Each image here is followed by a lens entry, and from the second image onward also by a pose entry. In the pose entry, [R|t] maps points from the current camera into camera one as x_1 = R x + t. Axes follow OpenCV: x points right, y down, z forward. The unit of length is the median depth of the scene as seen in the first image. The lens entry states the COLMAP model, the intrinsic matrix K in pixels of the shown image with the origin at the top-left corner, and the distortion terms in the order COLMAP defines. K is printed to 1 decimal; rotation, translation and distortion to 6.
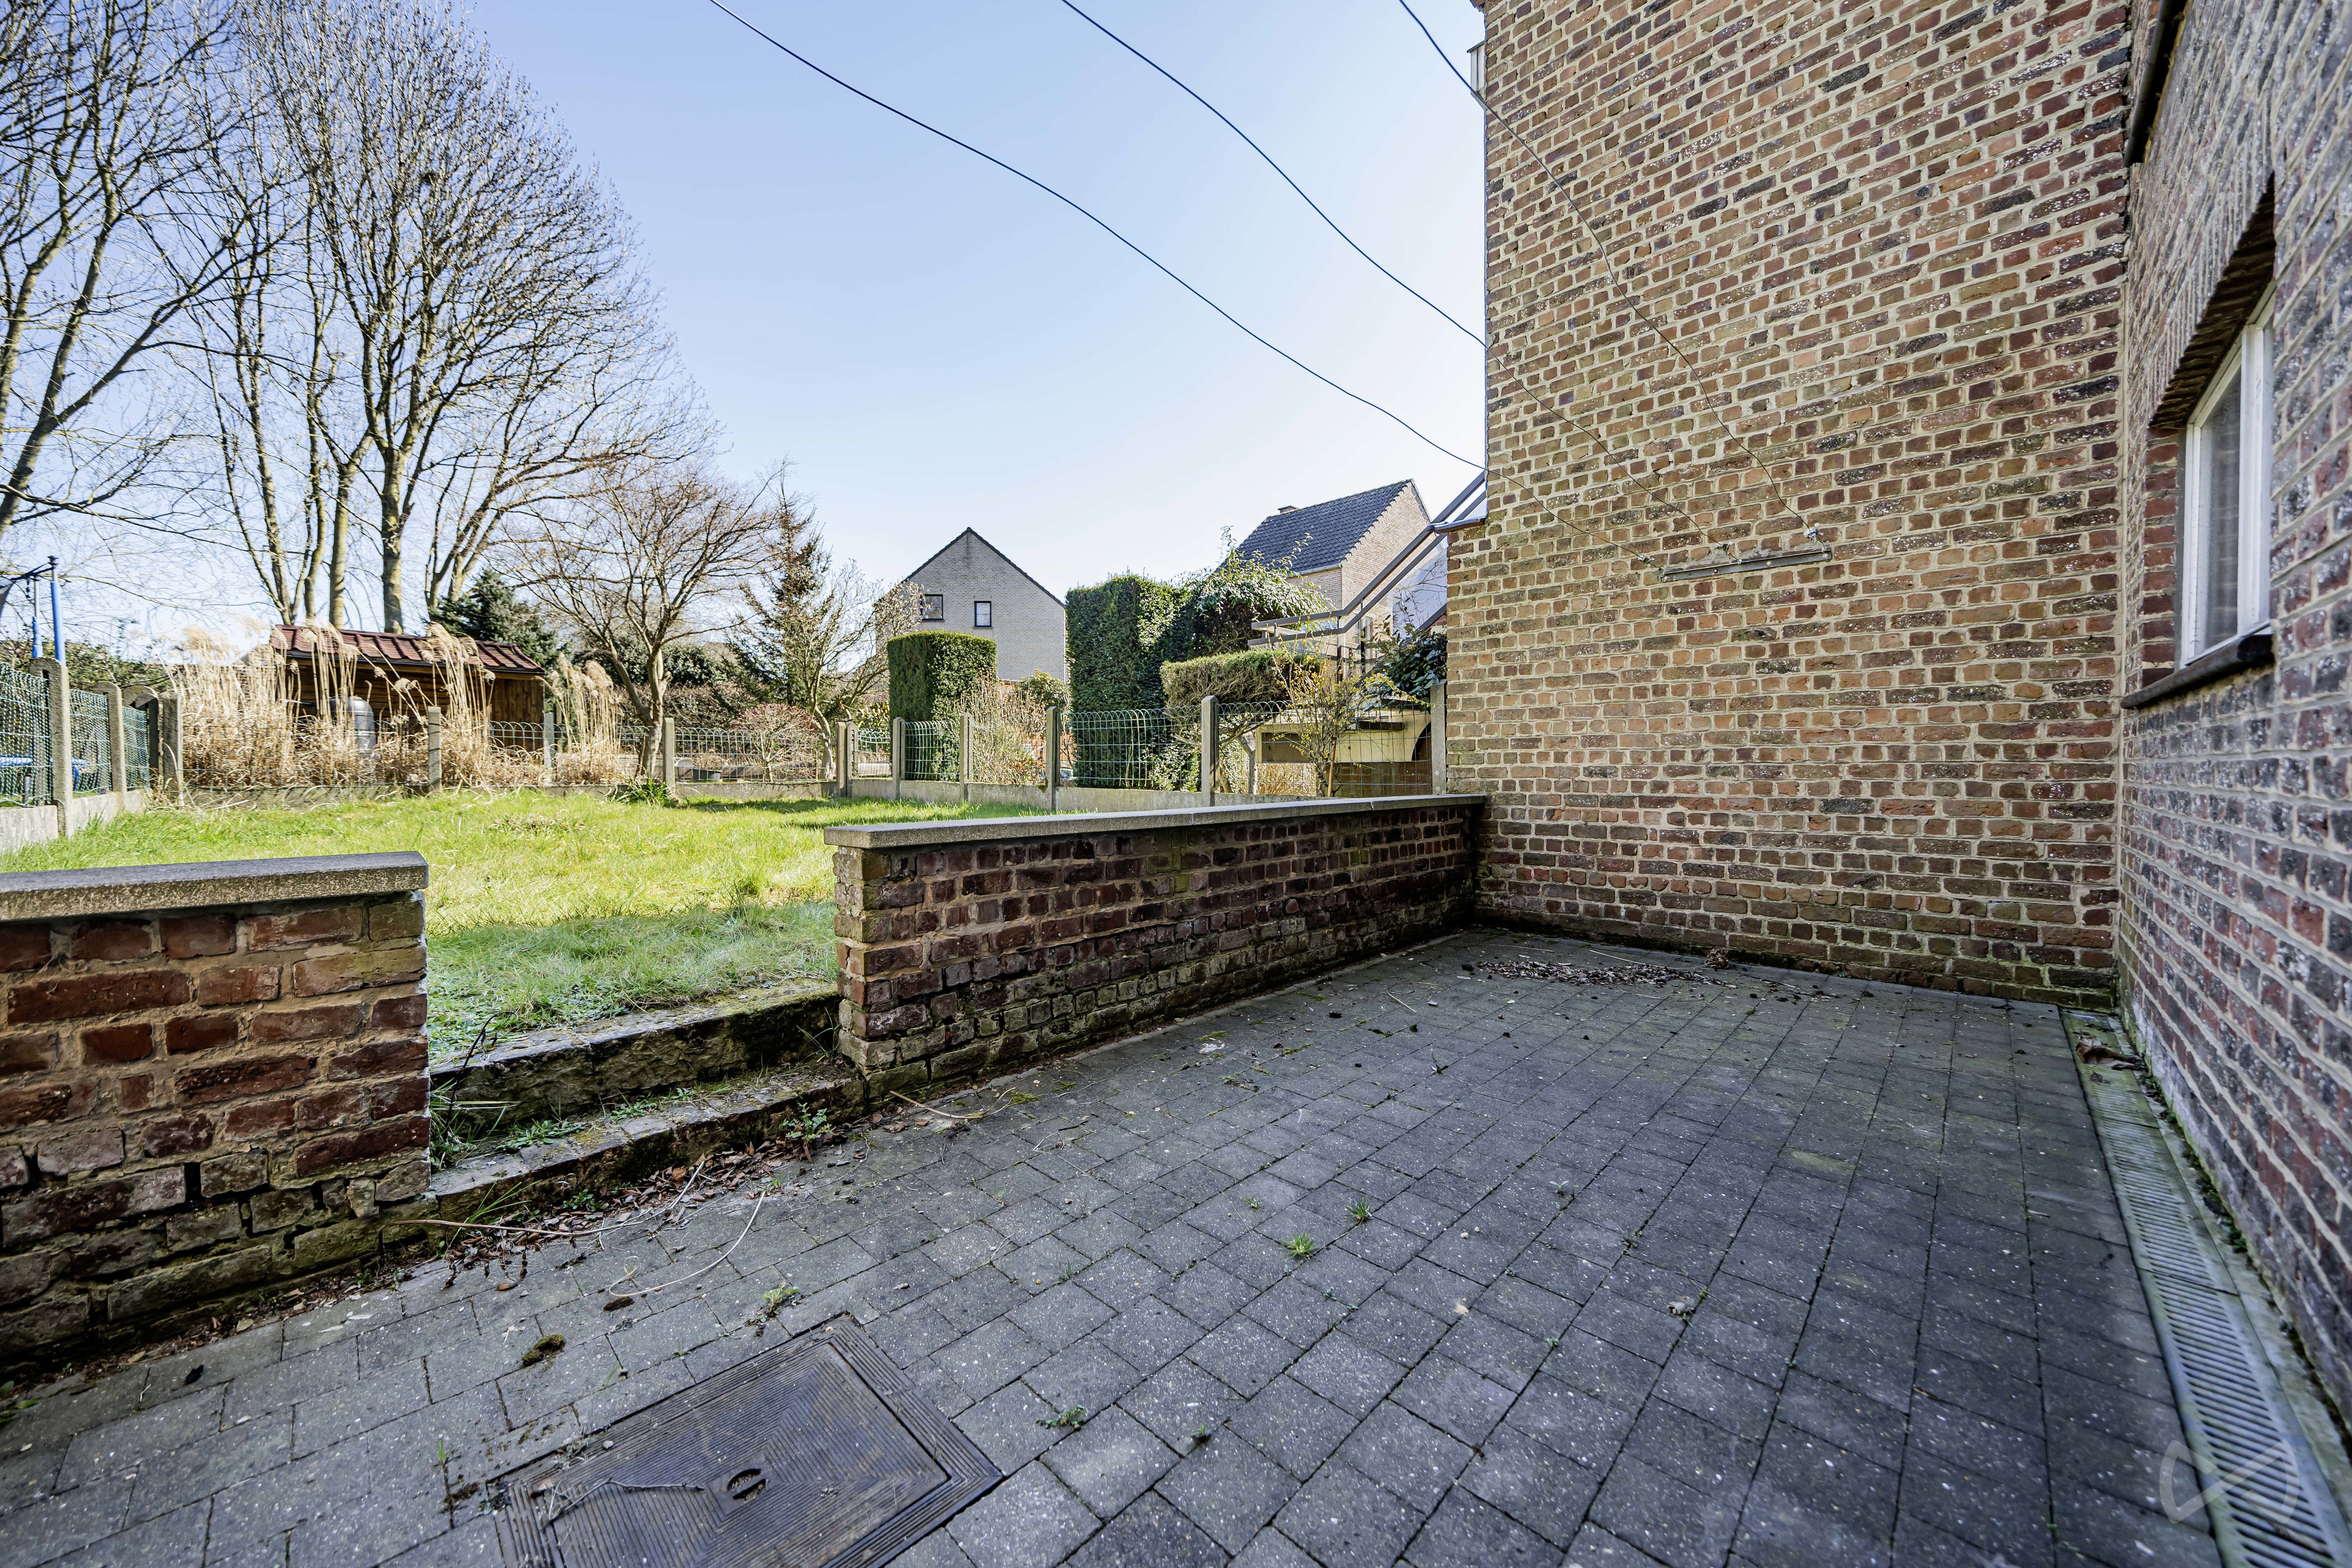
lens RADIAL K [[840.8, 0, 1182.5], [0, 840.8, 779.5], [0, 0, 1]] dist [-0.000829, -0.000011]
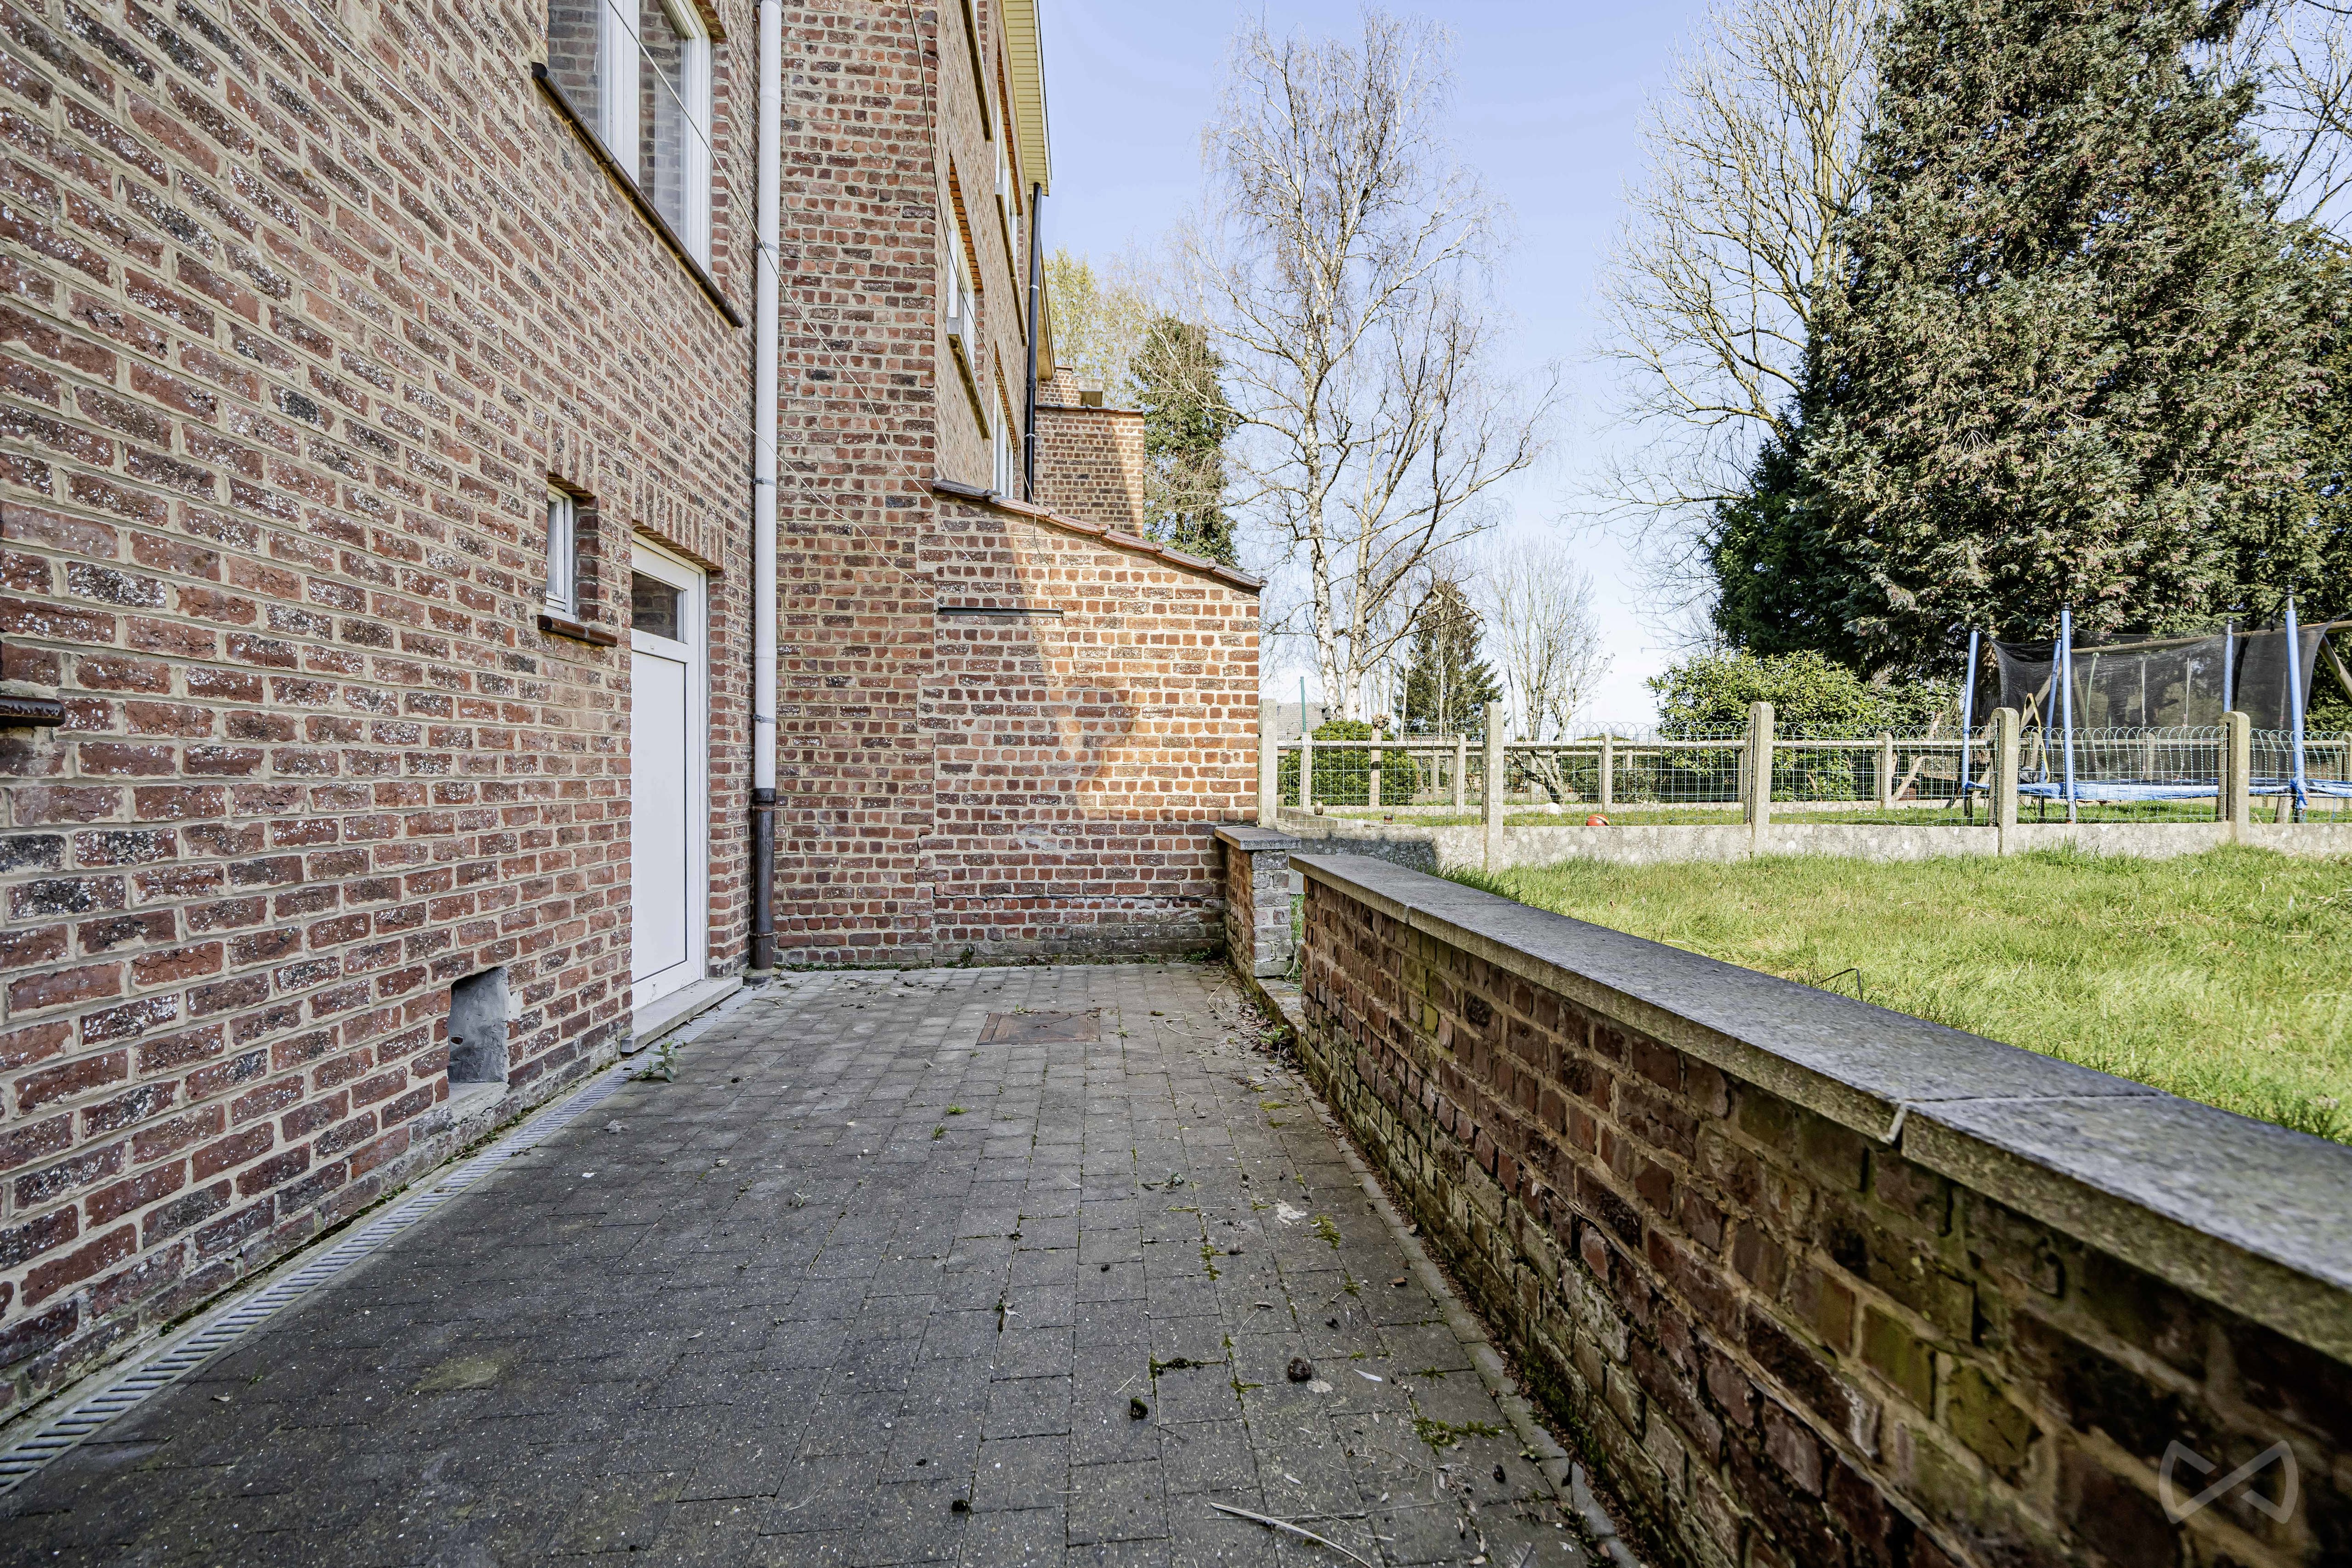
lens RADIAL K [[896.1, 0, 1187.2], [0, 896.1, 781.3], [0, 0, 1]] dist [-0.004169, 0.000634]
pose [[-0.647435, 0.002575, -0.762116, 0.942116], [-0.017760, 0.999672, 0.018465, -0.092021], [0.761913, 0.025490, -0.647177, 1.976711]]
